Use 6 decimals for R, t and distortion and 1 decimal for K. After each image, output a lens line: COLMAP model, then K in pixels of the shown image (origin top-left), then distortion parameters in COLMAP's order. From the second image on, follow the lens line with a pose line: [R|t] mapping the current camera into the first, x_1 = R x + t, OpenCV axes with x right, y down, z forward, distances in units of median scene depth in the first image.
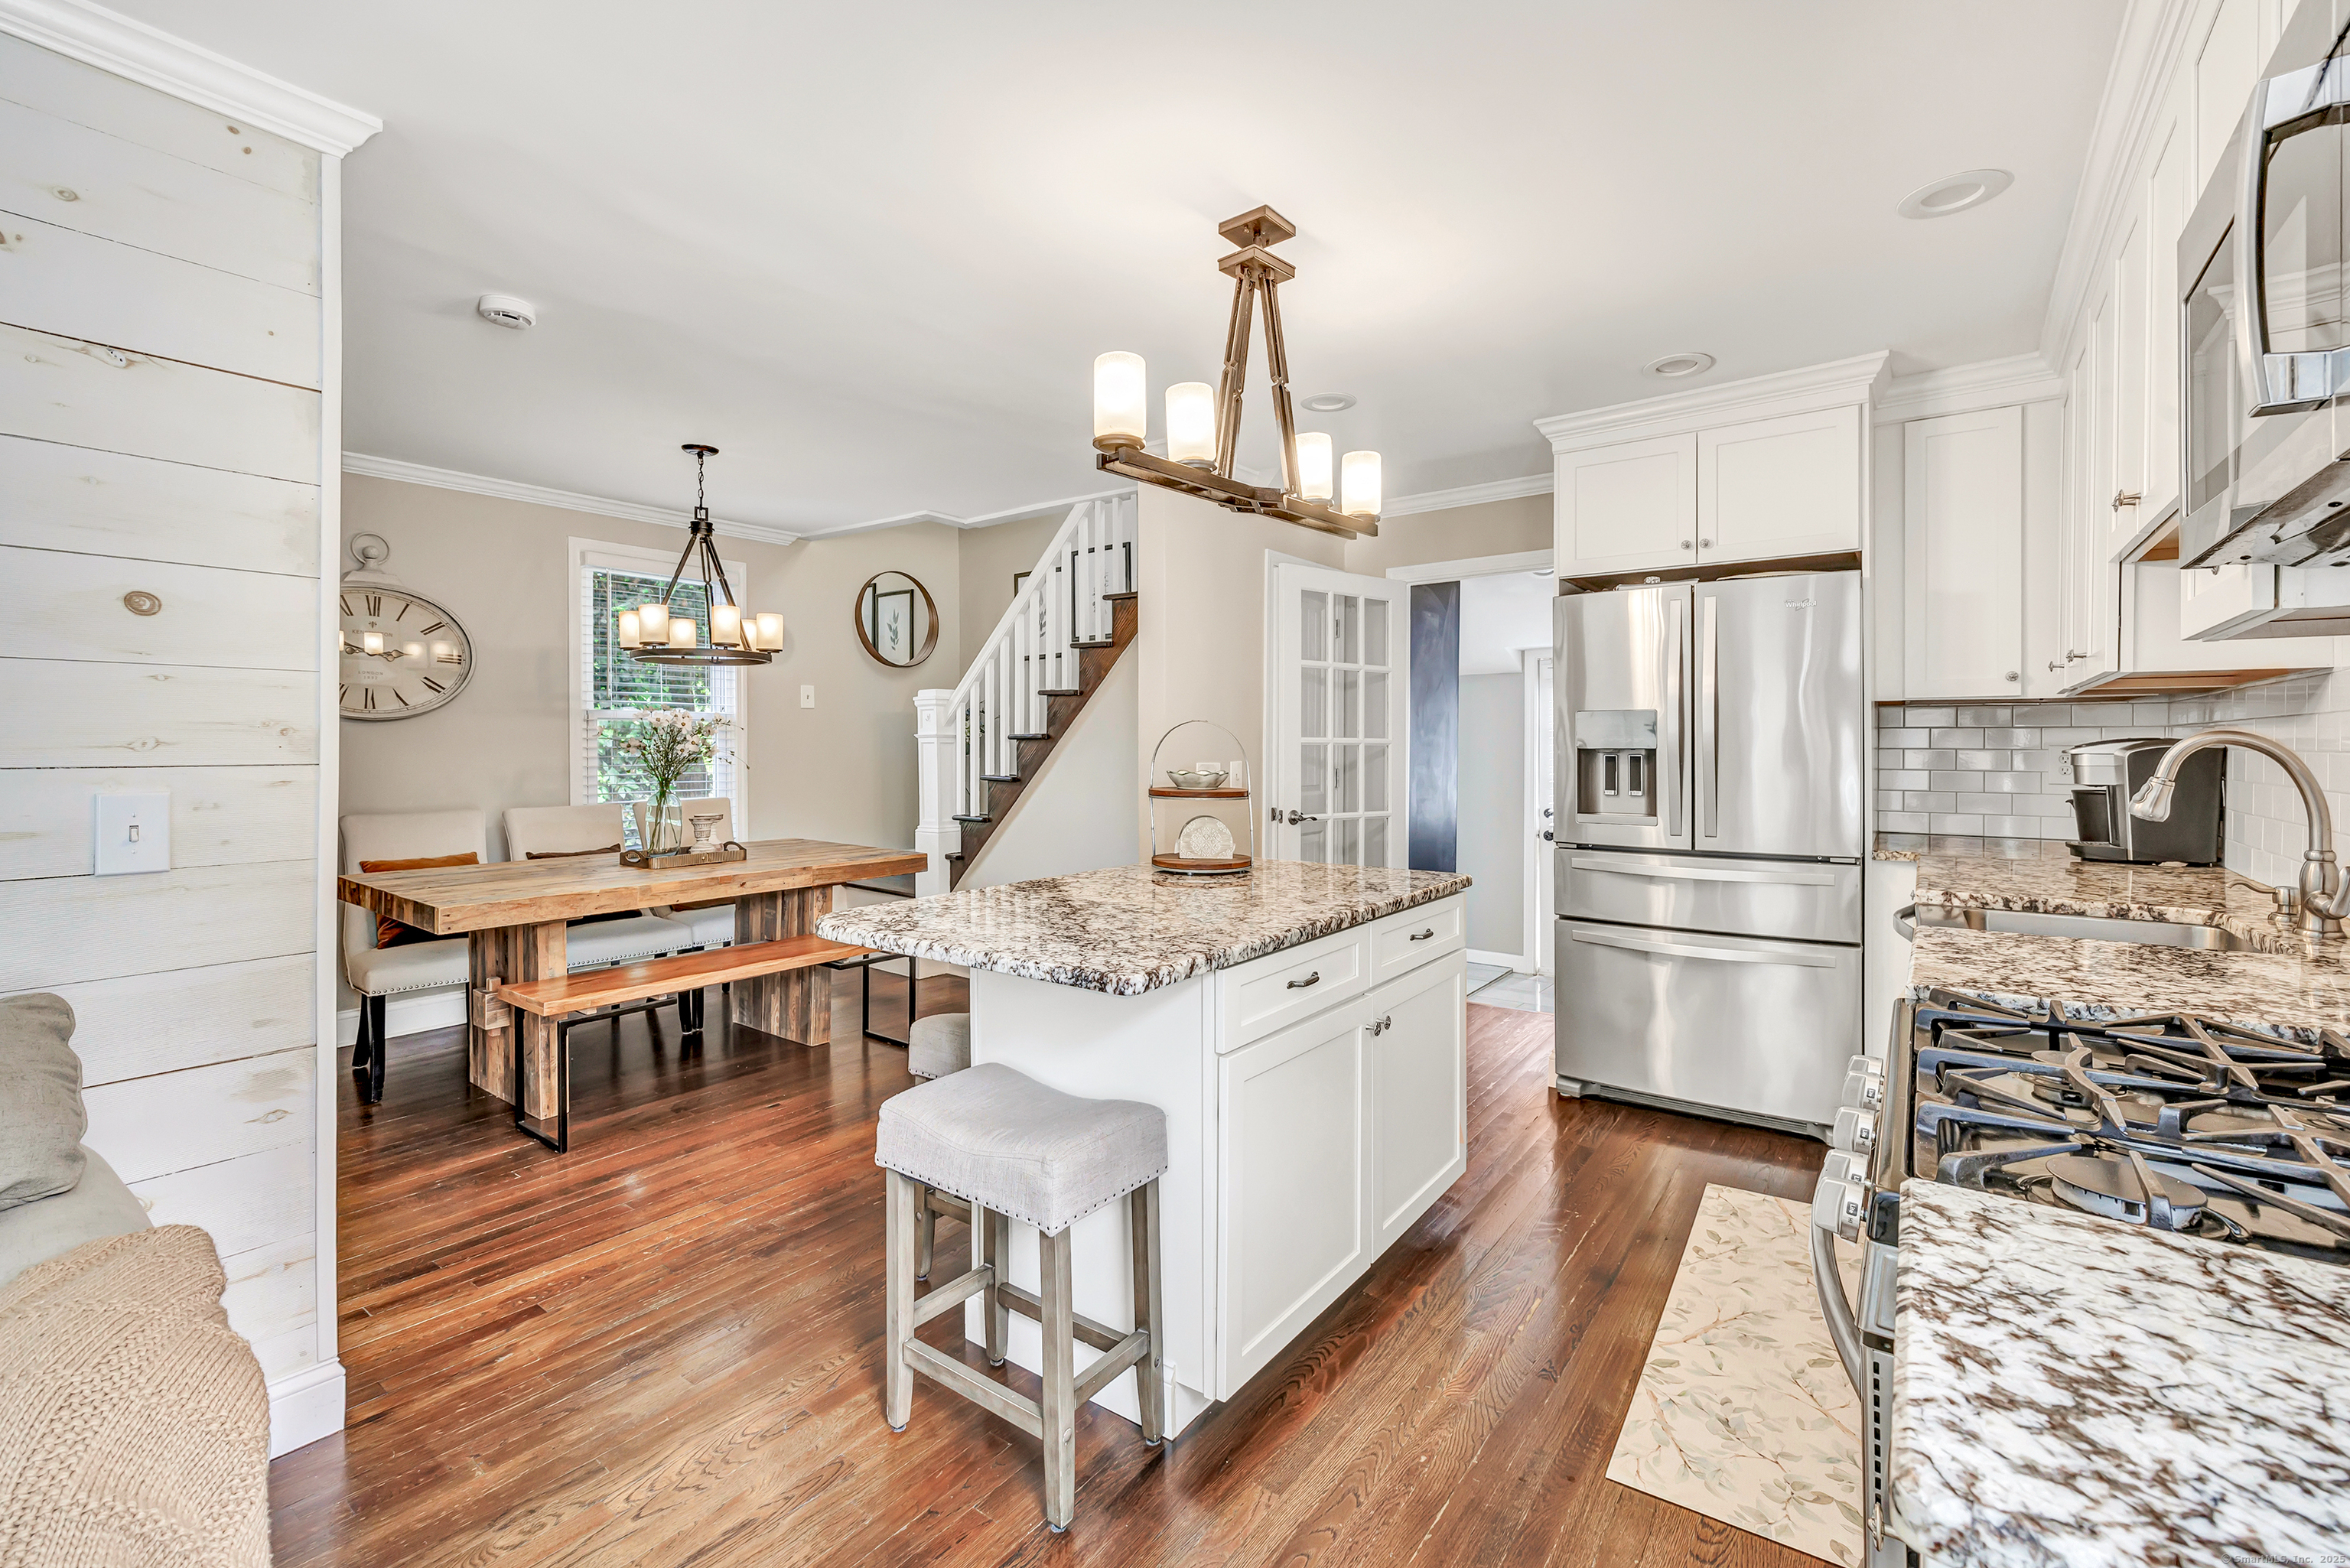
lens RADIAL K [[1017.8, 0, 1173.7], [0, 1017.8, 744.4], [0, 0, 1]] dist [-0.000805, -0.000064]
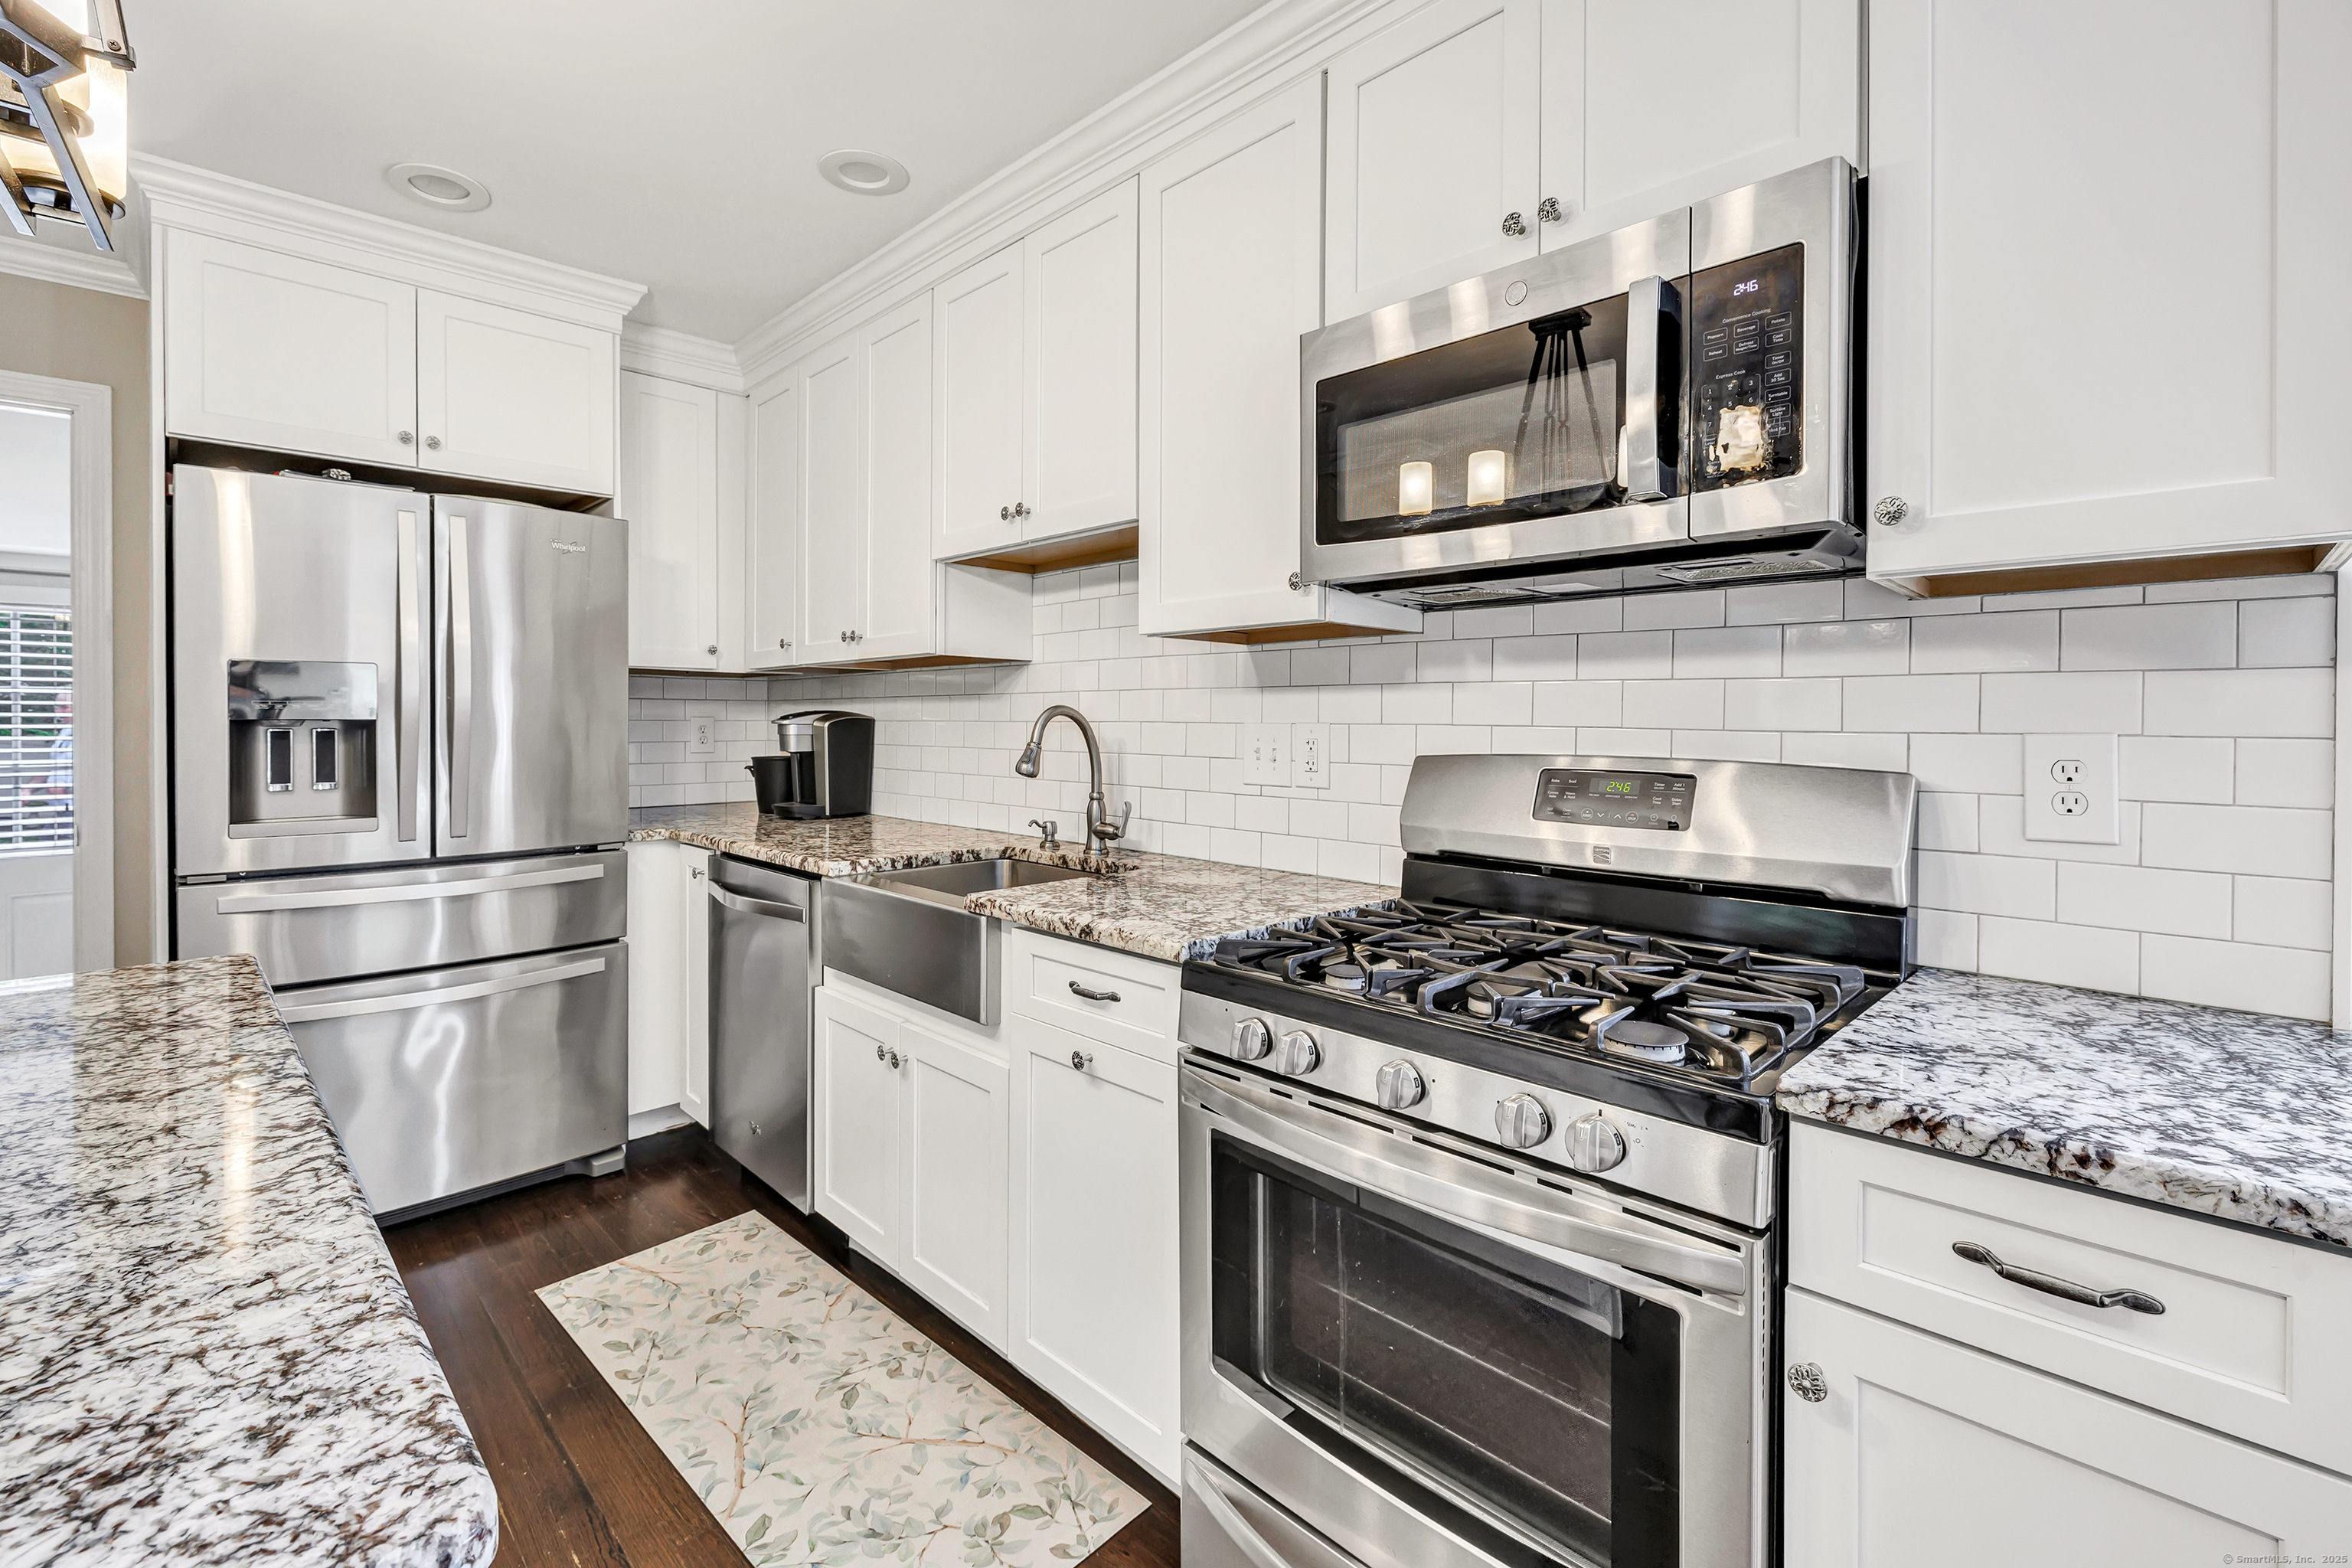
lens RADIAL K [[1038.0, 0, 1160.0], [0, 1038.0, 723.7], [0, 0, 1]] dist [0.000627, 0.000196]
pose [[0.160379, -0.005897, 0.987038, -0.139336], [-0.003621, 0.999972, 0.006563, 0.000358], [-0.987049, -0.004627, 0.160353, 0.353623]]
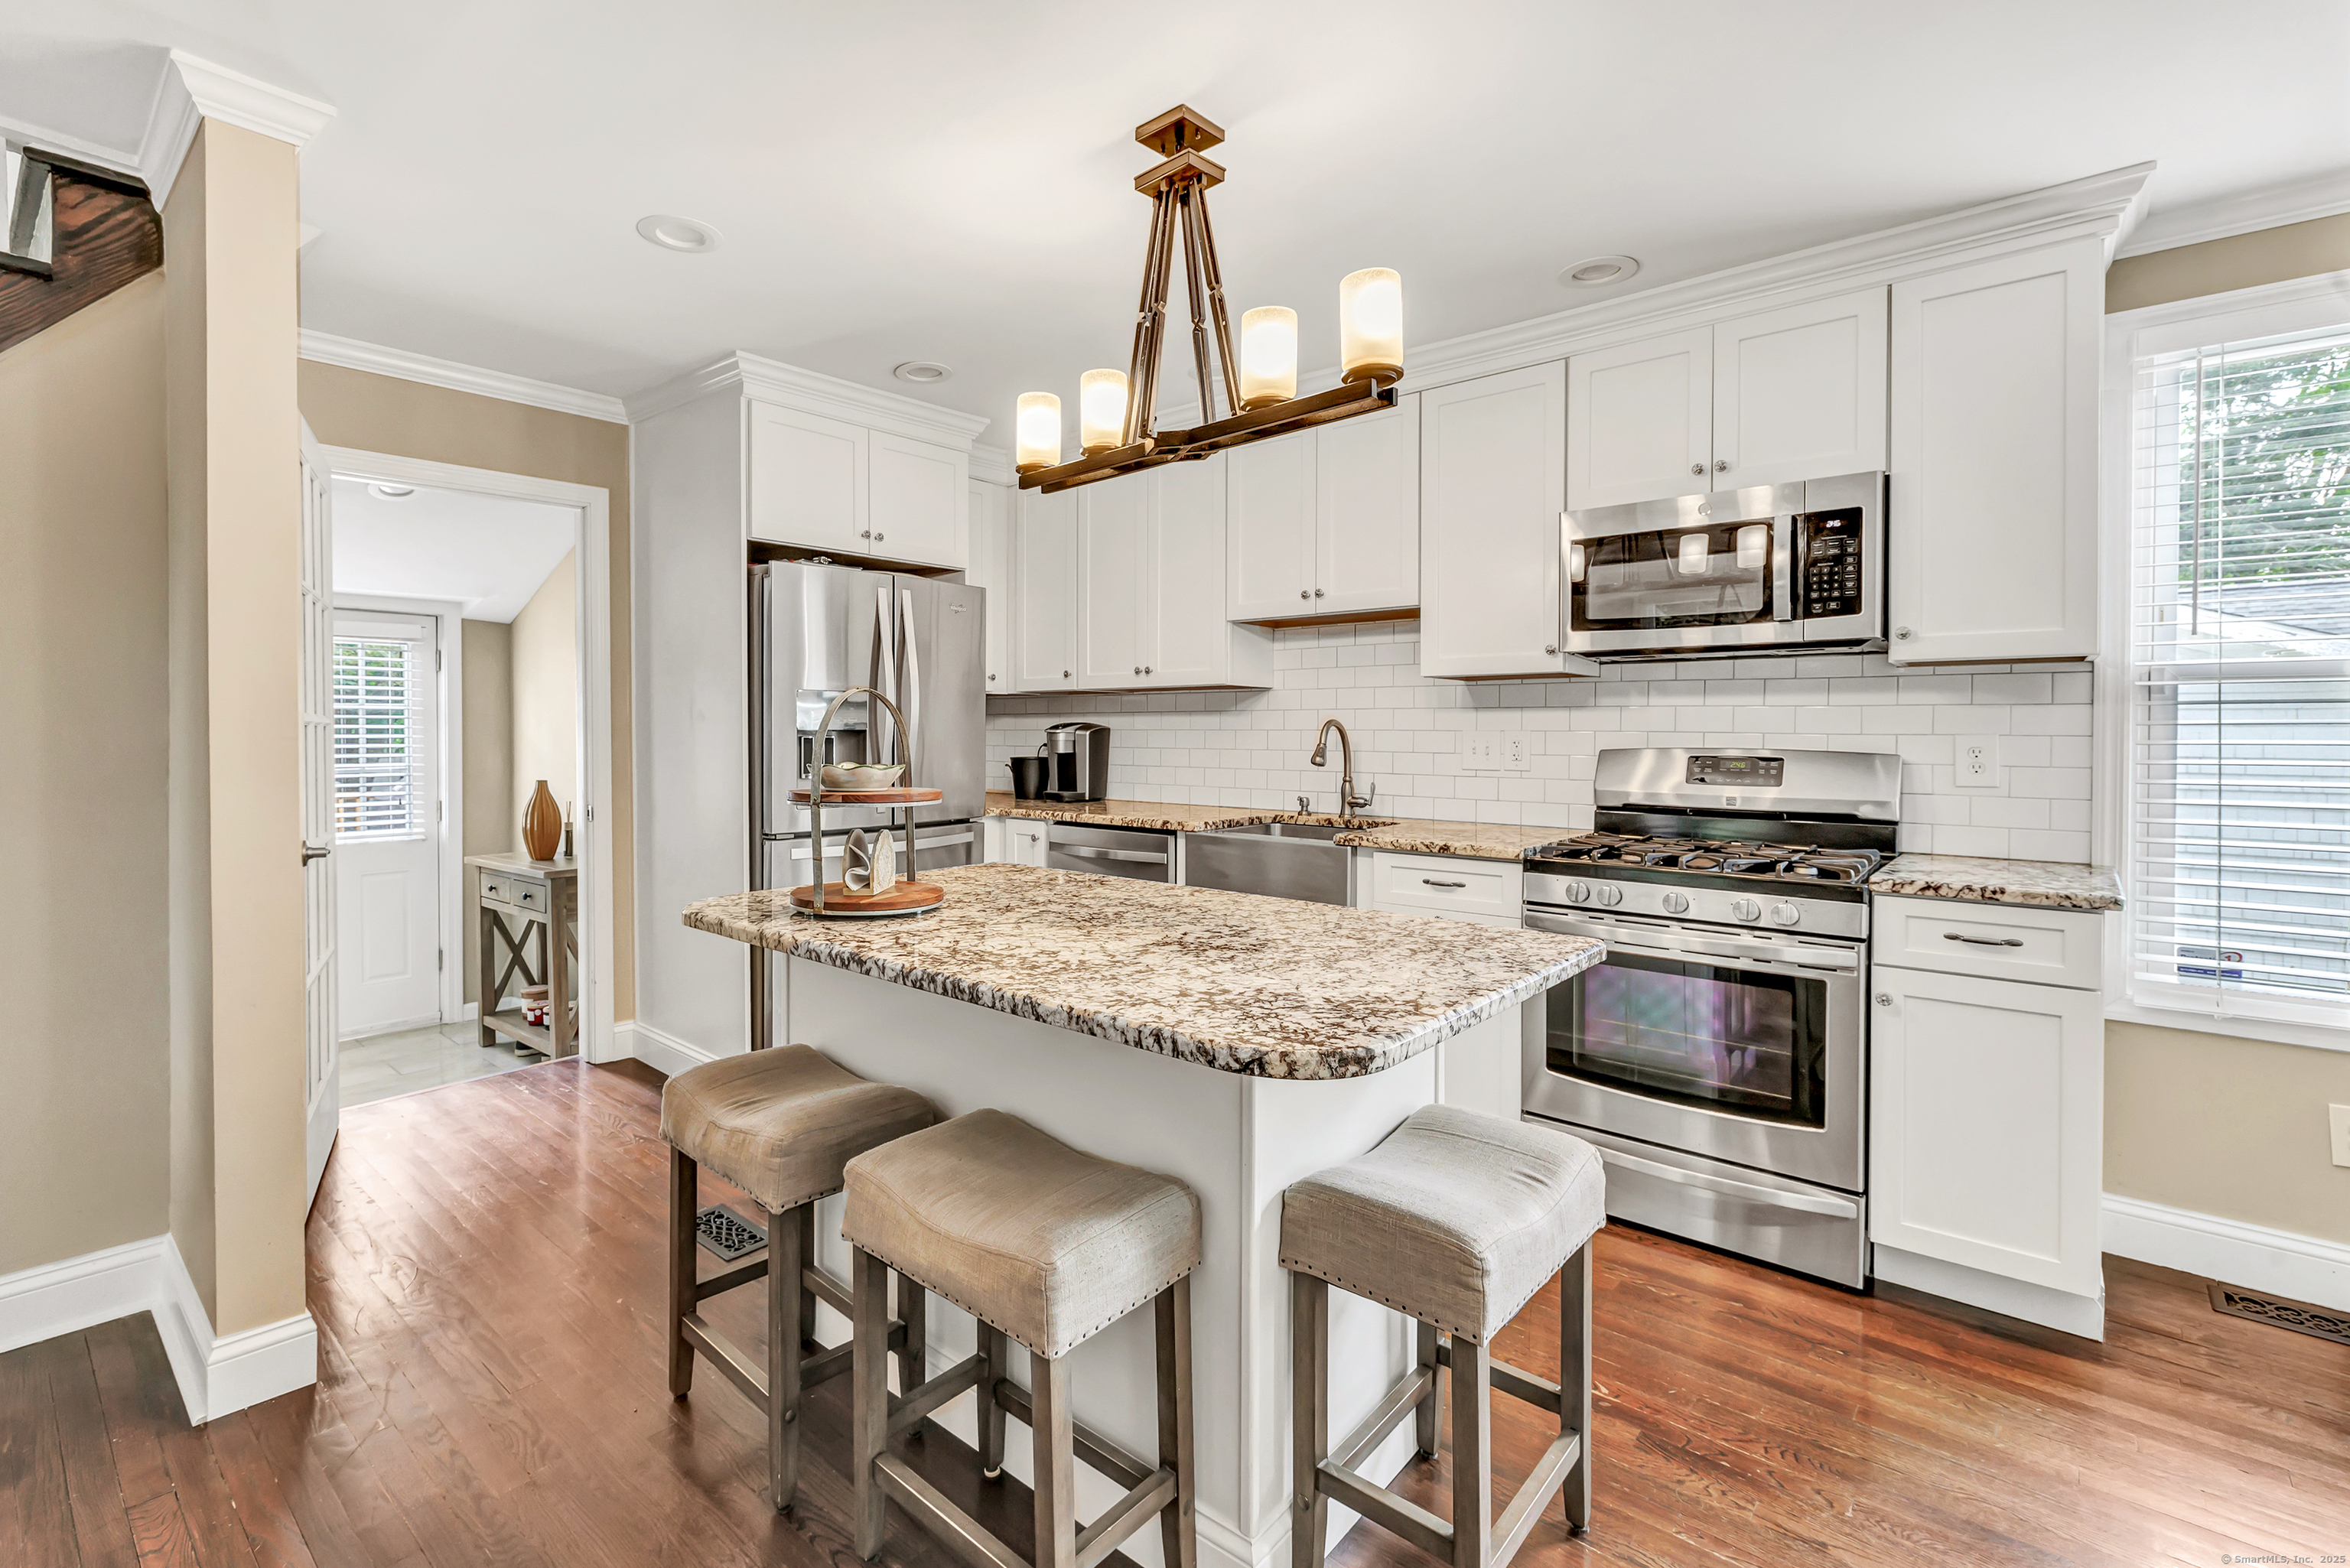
lens RADIAL K [[1029.9, 0, 1129.5], [0, 1029.9, 740.0], [0, 0, 1]] dist [0.001877, 0.000298]
pose [[0.094517, -0.014166, 0.995422, -0.532484], [-0.001450, 0.999896, 0.014368, -0.001001], [-0.995522, -0.002801, 0.094486, 0.638478]]
